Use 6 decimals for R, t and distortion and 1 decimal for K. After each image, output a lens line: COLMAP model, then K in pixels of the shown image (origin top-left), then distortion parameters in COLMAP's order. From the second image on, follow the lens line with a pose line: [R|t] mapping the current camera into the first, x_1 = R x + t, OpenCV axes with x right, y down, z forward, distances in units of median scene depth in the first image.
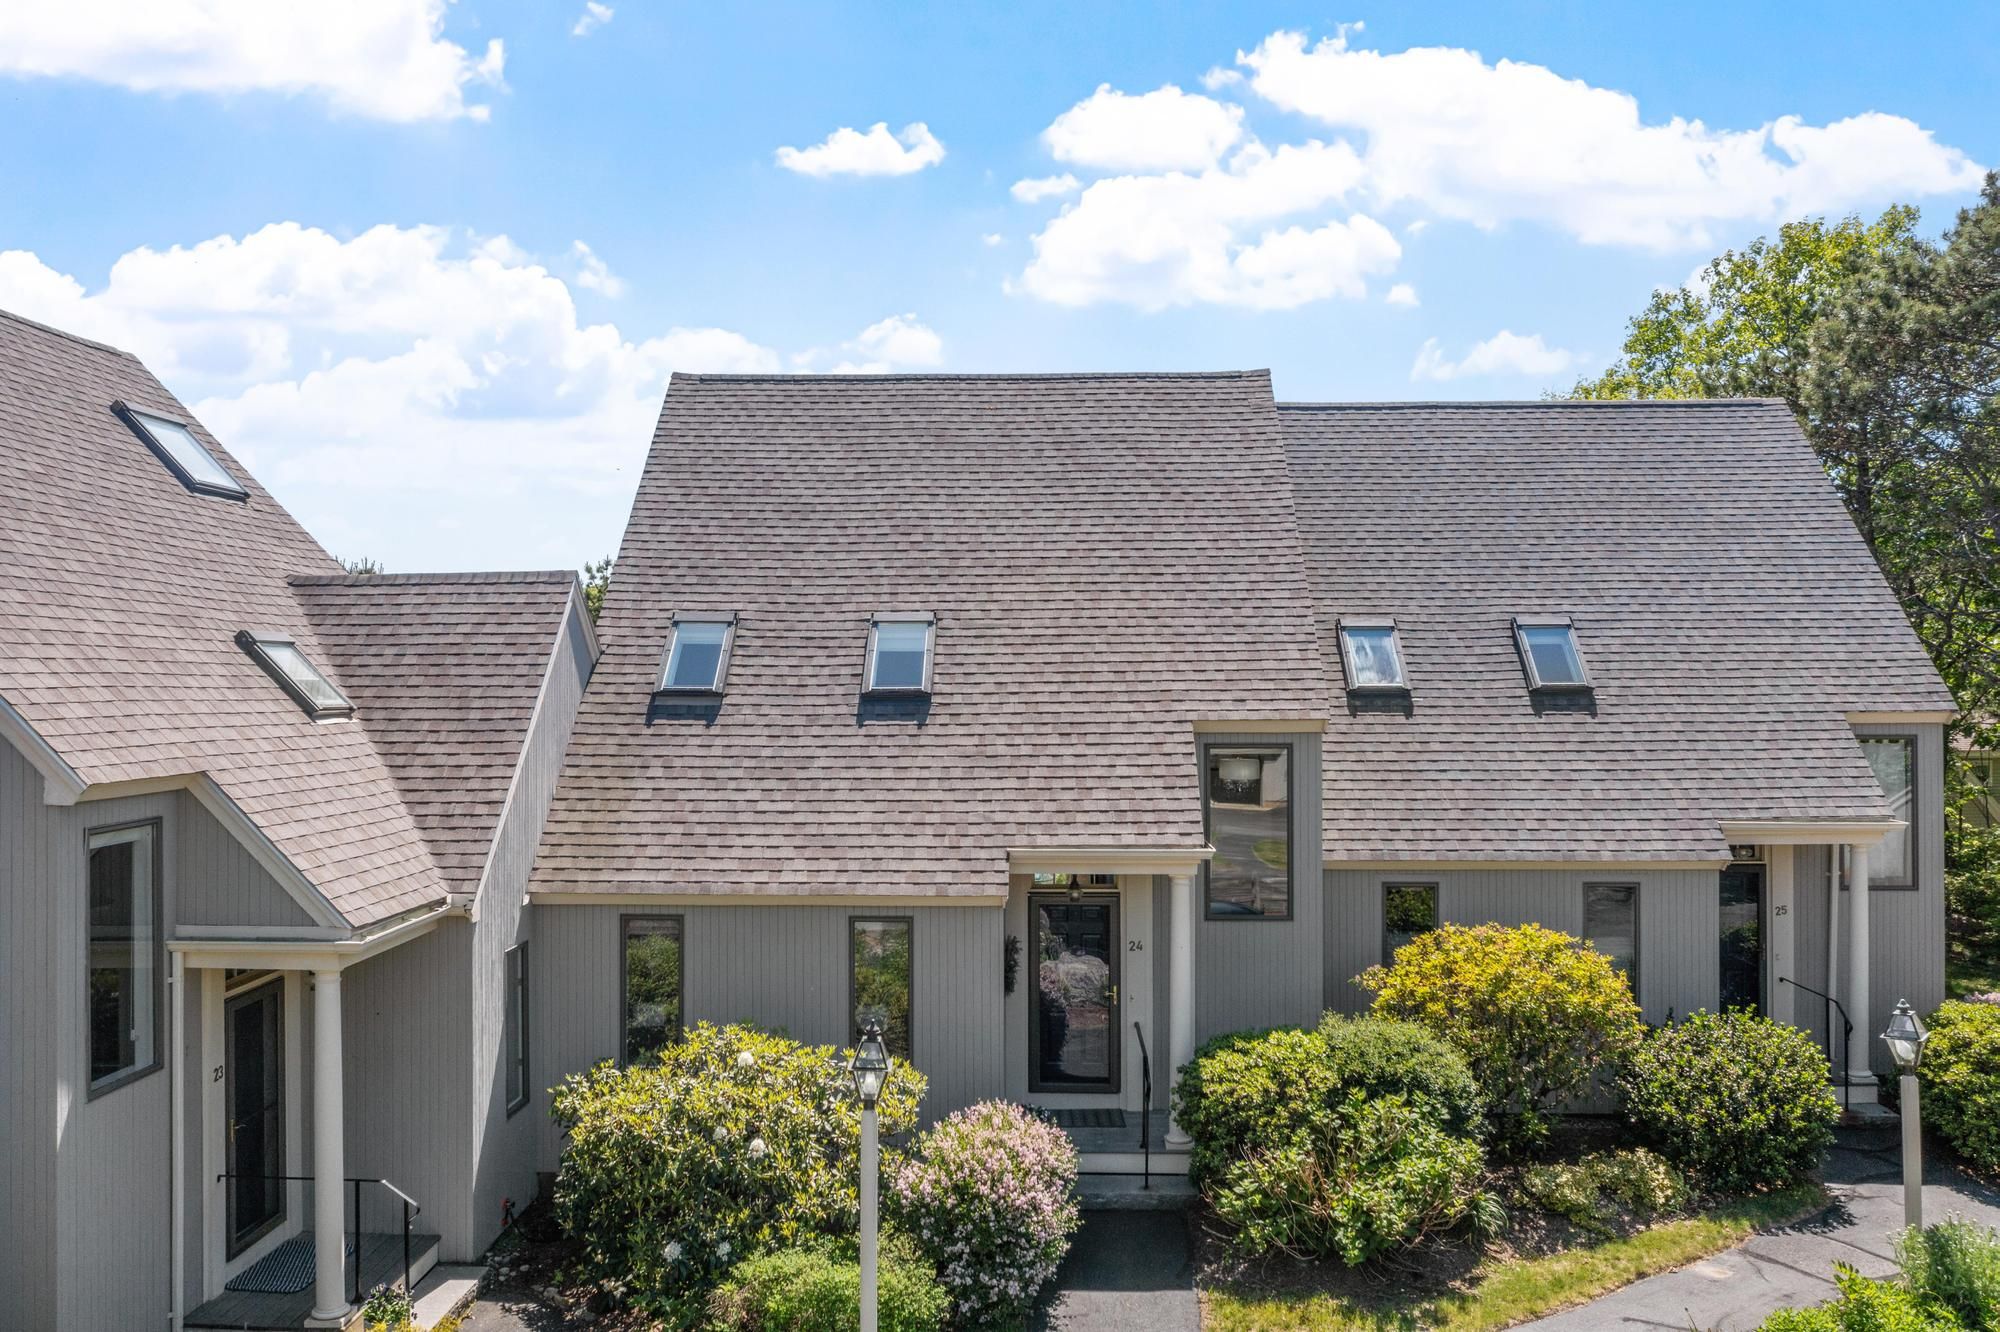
lens RADIAL K [[1566.0, 0, 1002.6], [0, 1566.0, 656.1], [0, 0, 1]] dist [-0.022023, 0.009472]
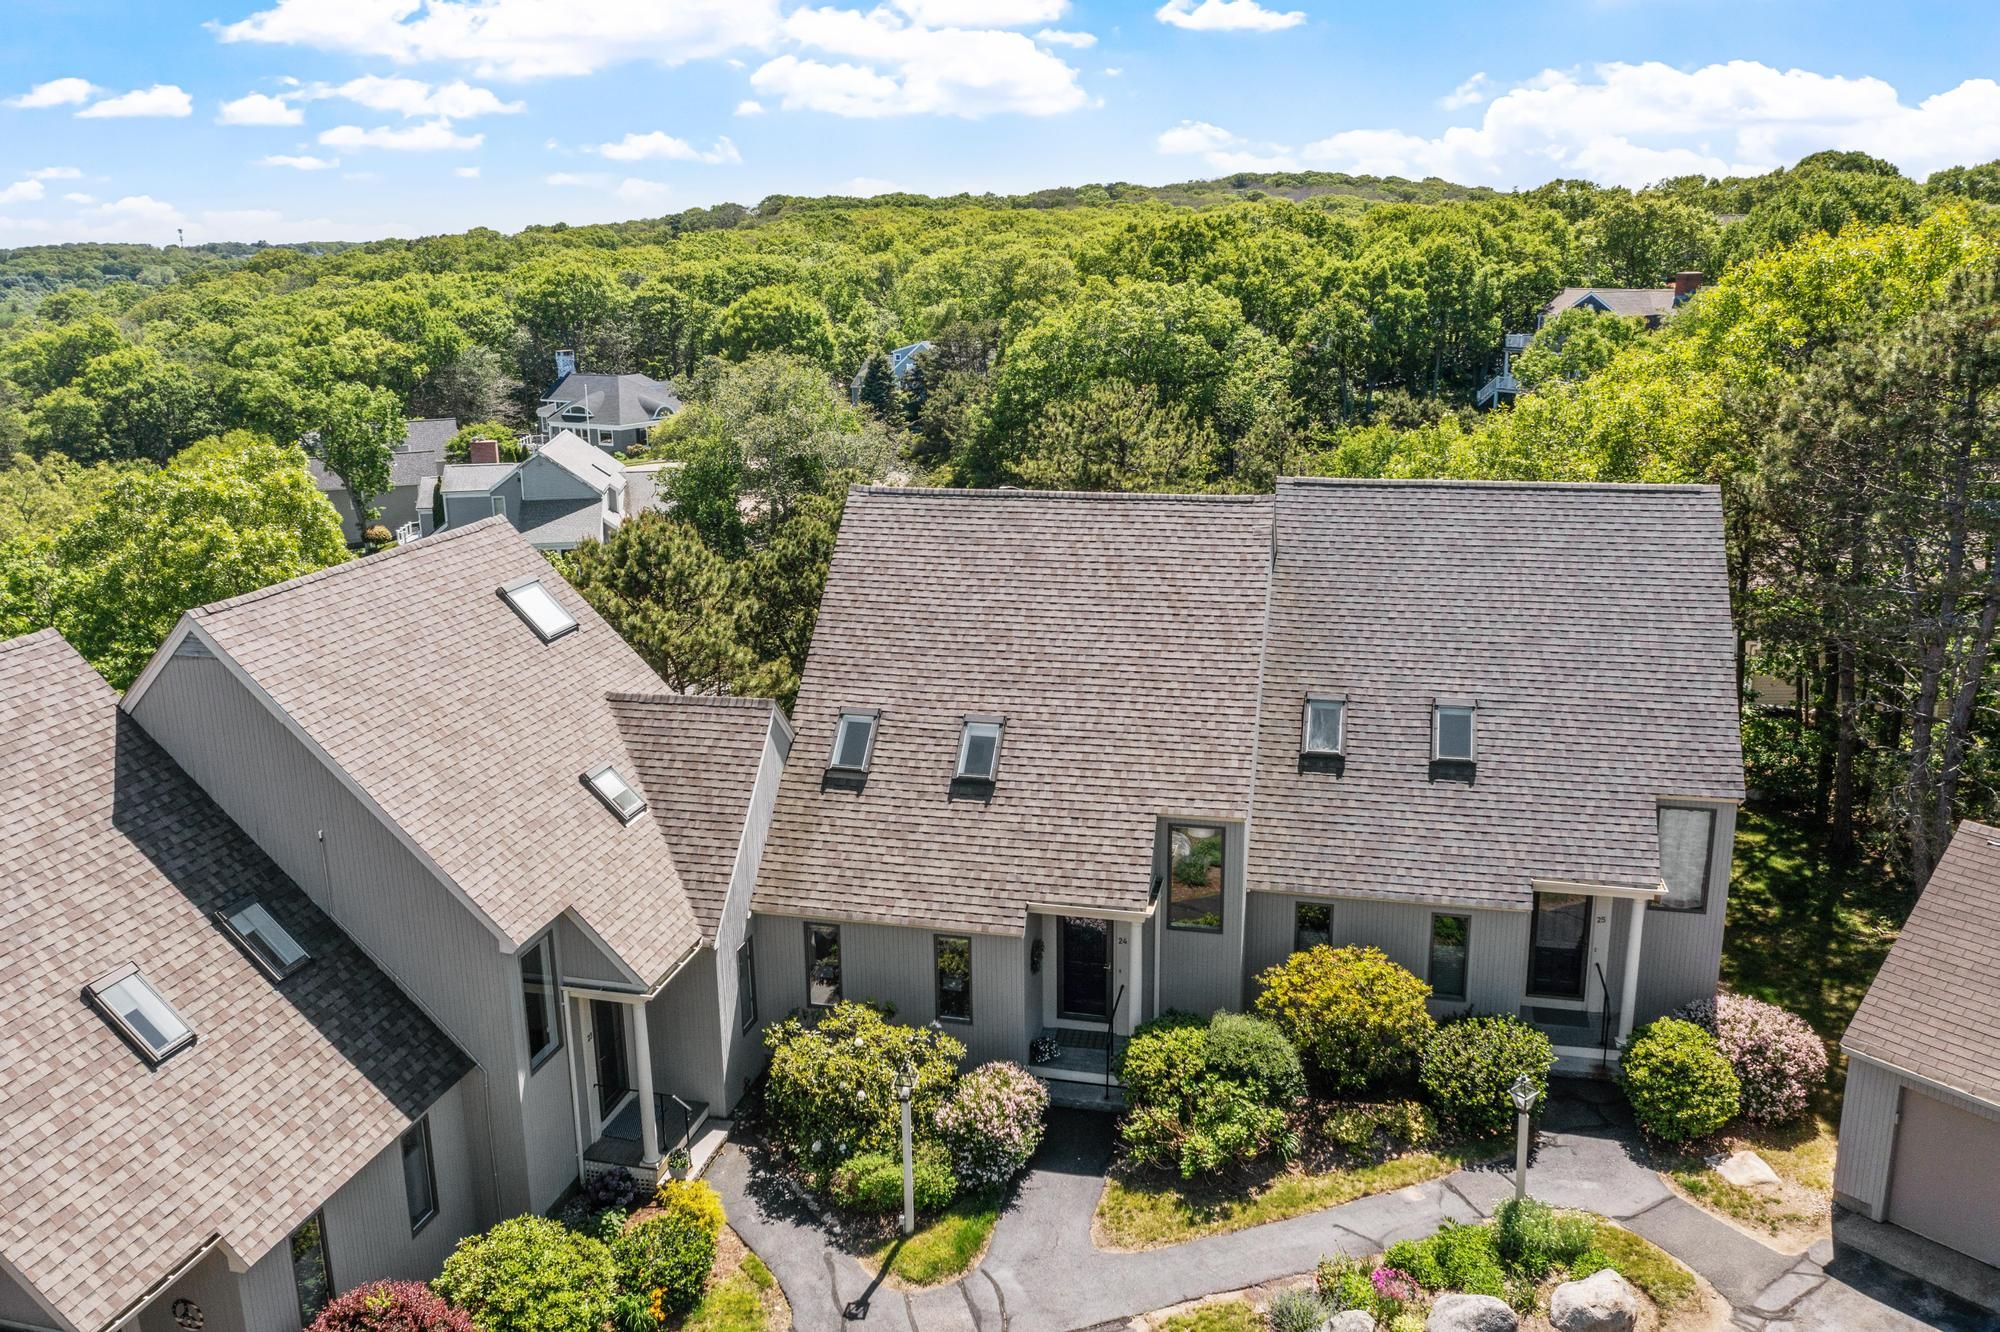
lens RADIAL K [[1566.0, 0, 1002.6], [0, 1566.0, 656.1], [0, 0, 1]] dist [-0.022023, 0.009472]
pose [[0.979622, 0.039661, -0.196896, 0.278605], [0.012598, 0.966247, 0.257310, -0.525795], [0.200455, -0.254547, 0.946057, -0.471383]]
